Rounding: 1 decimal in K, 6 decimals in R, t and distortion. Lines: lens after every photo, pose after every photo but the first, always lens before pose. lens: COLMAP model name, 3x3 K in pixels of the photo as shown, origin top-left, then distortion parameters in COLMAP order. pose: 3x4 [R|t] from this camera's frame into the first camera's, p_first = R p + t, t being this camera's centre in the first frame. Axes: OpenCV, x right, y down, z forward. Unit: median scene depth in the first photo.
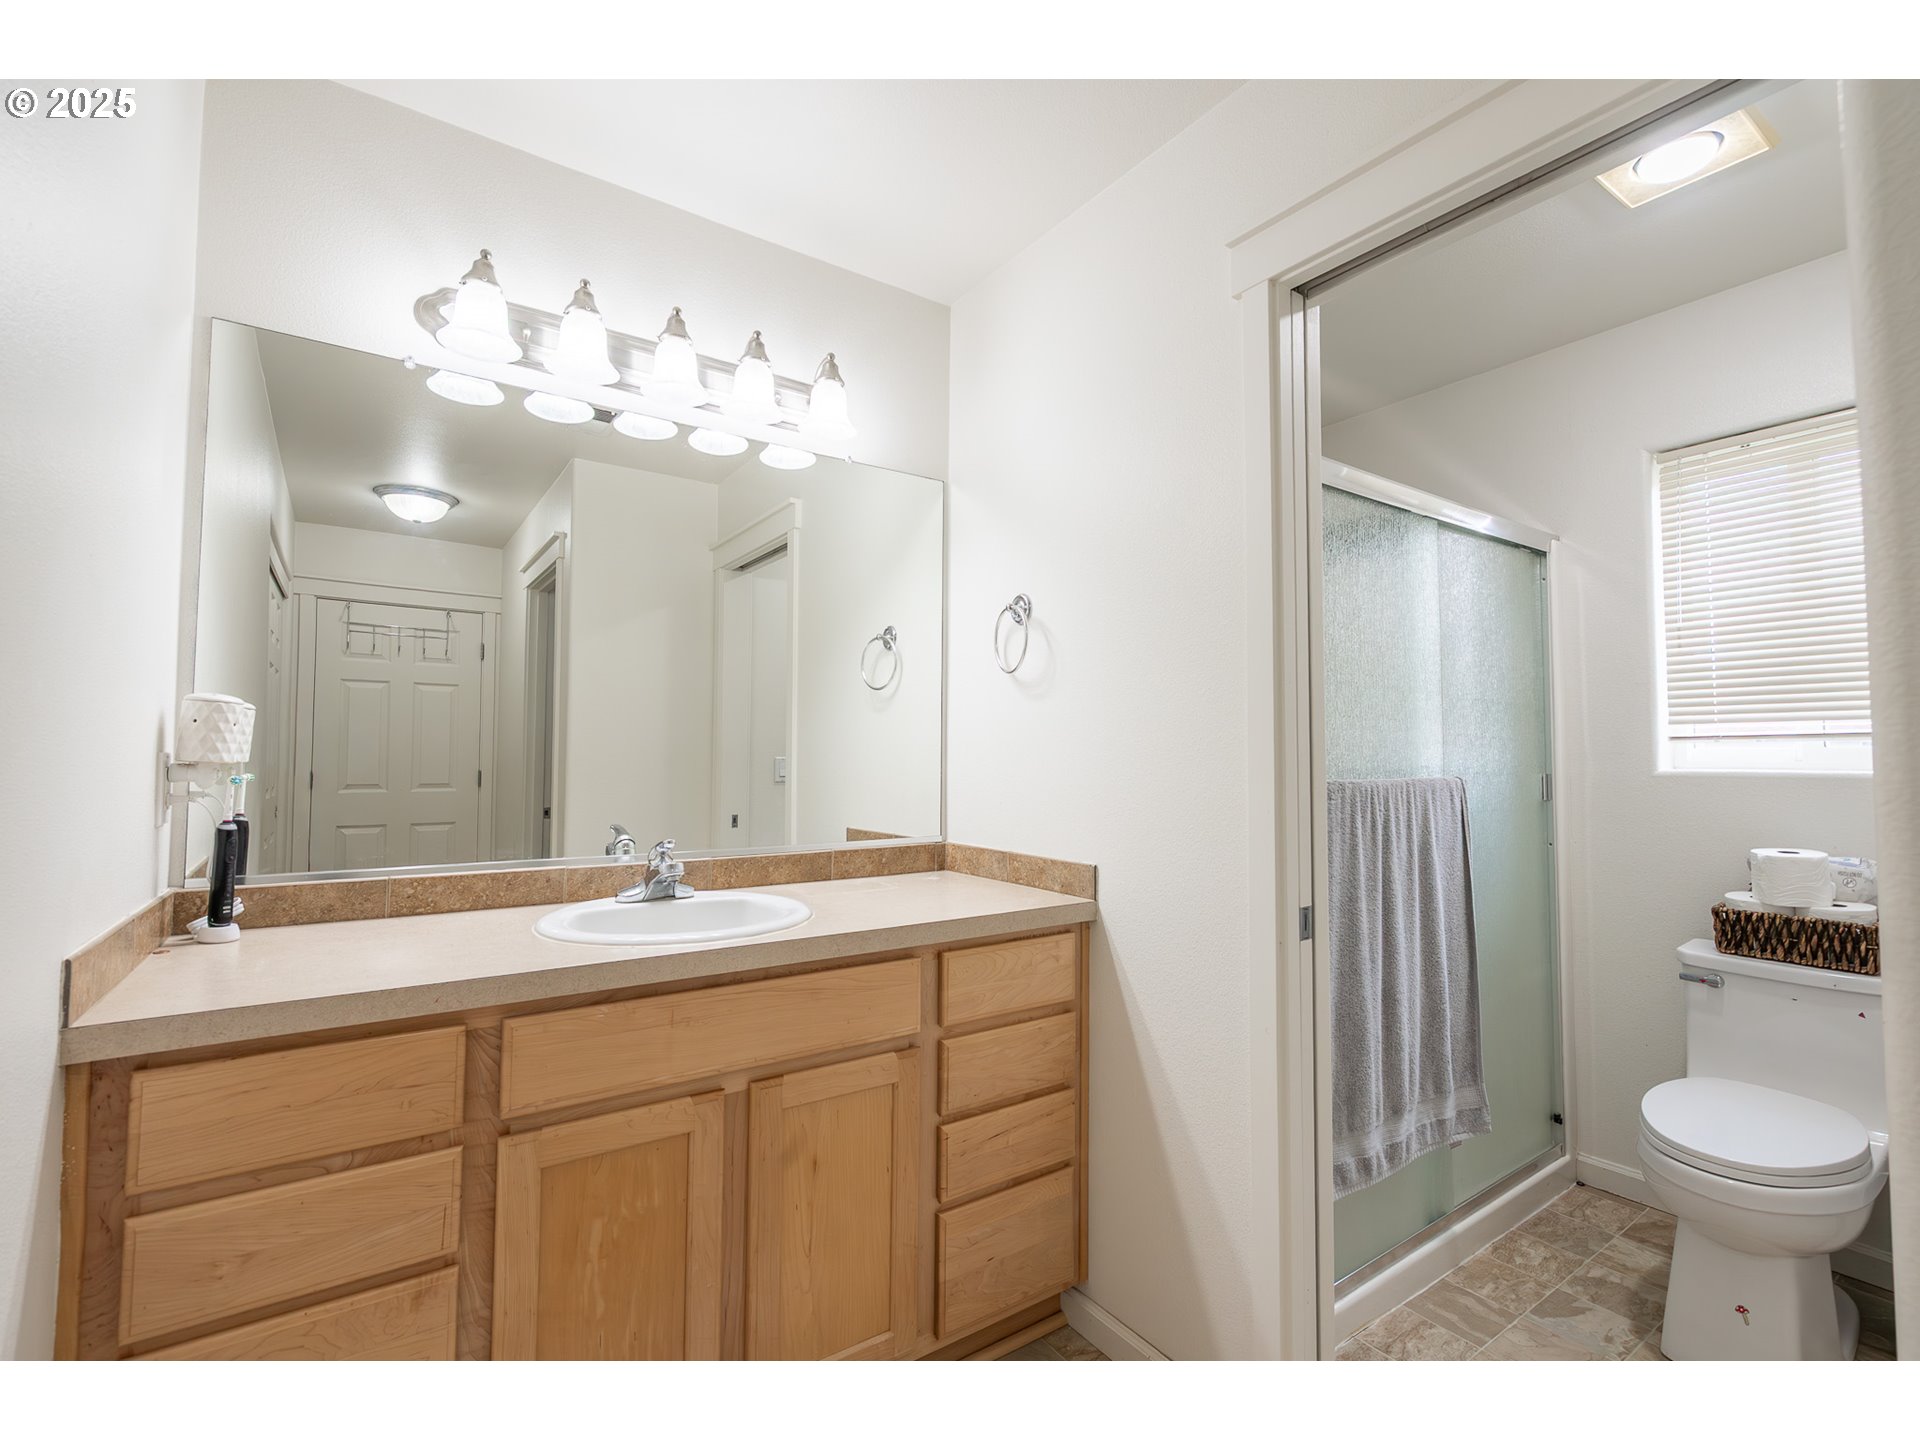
lens RADIAL K [[872.4, 0, 961.9], [0, 872.4, 715.4], [0, 0, 1]] dist [-0.005145, 0.001843]
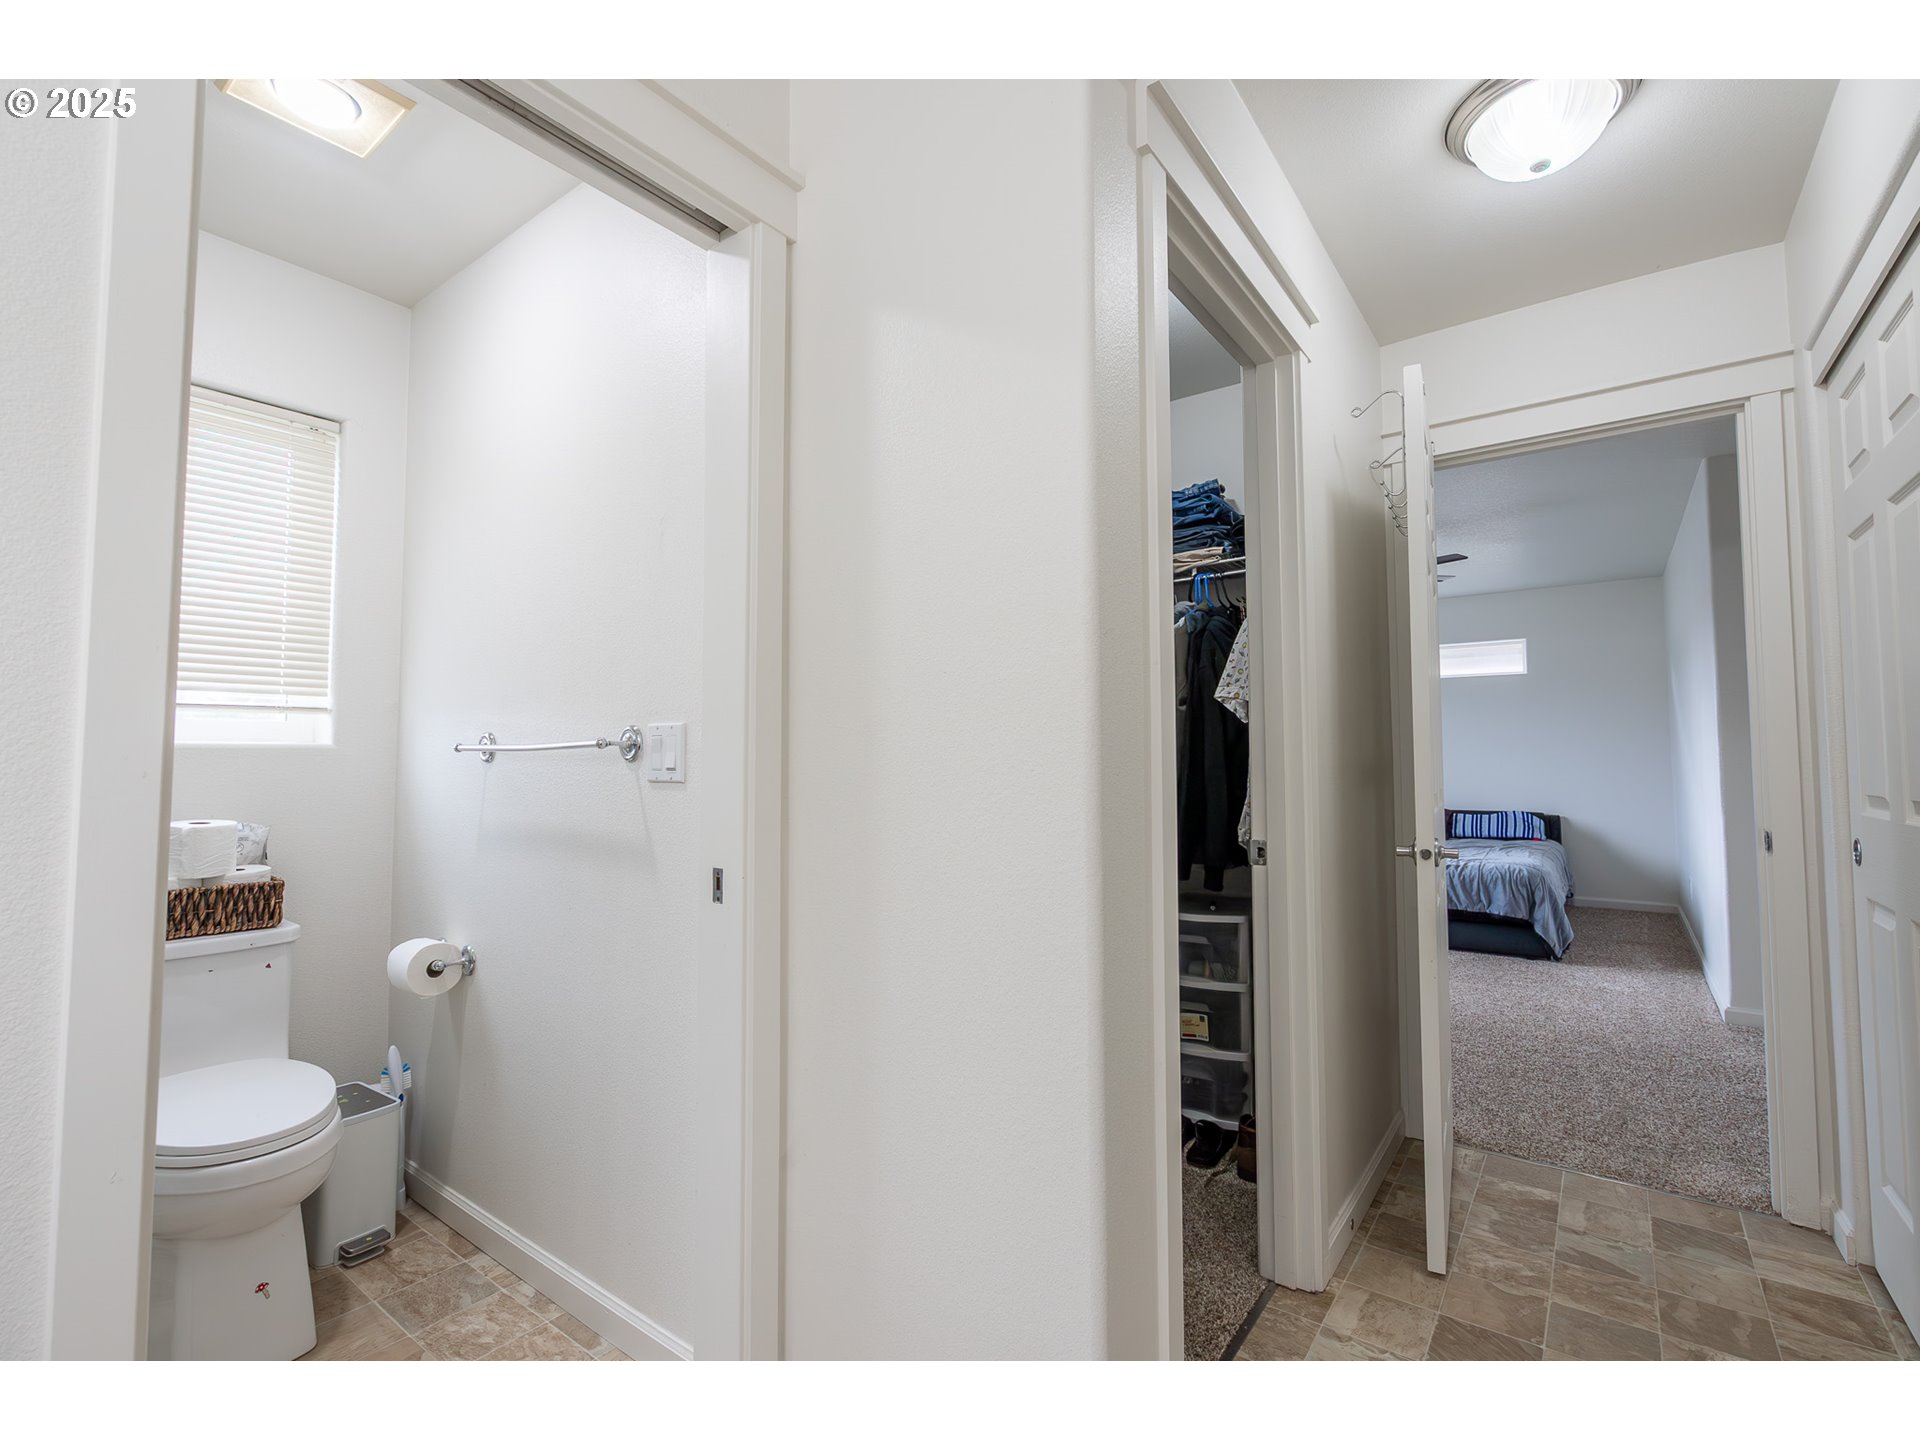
lens RADIAL K [[872.4, 0, 972.5], [0, 872.4, 714.6], [0, 0, 1]] dist [-0.005145, 0.001843]
pose [[-0.309798, 0.049056, 0.949536, -0.254418], [-0.042066, 0.996983, -0.065232, 0.063838], [-0.949871, -0.060152, -0.306800, 0.488201]]
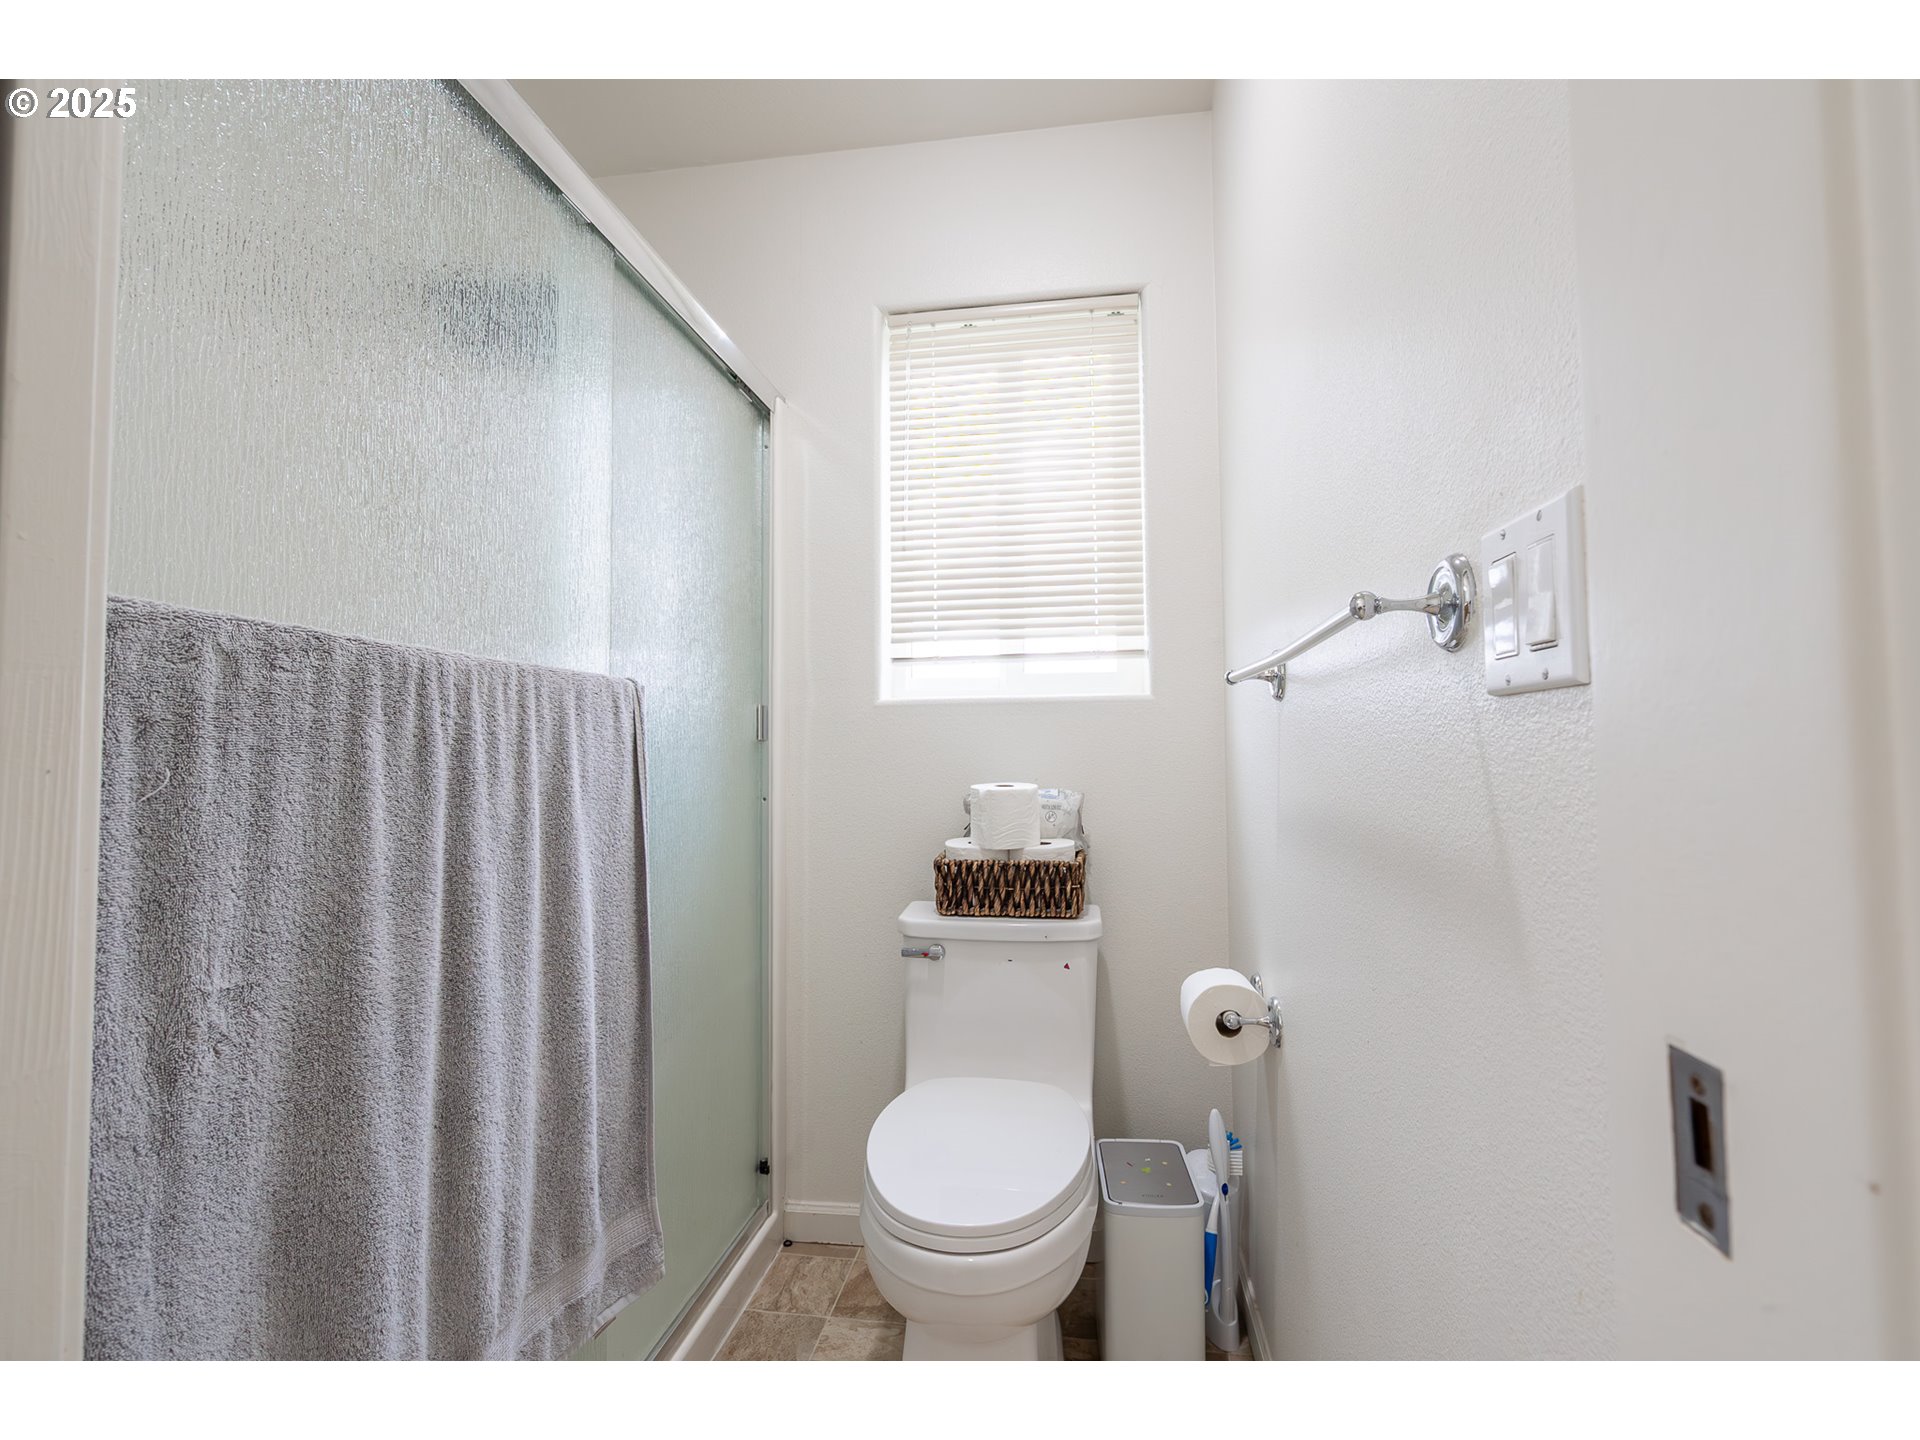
lens RADIAL K [[872.4, 0, 970.8], [0, 872.4, 719.4], [0, 0, 1]] dist [-0.005145, 0.001843]
pose [[0.683322, 0.021560, 0.729799, 0.311394], [-0.023244, 0.999700, -0.007769, 0.101373], [-0.729747, -0.011655, 0.683618, 0.449657]]
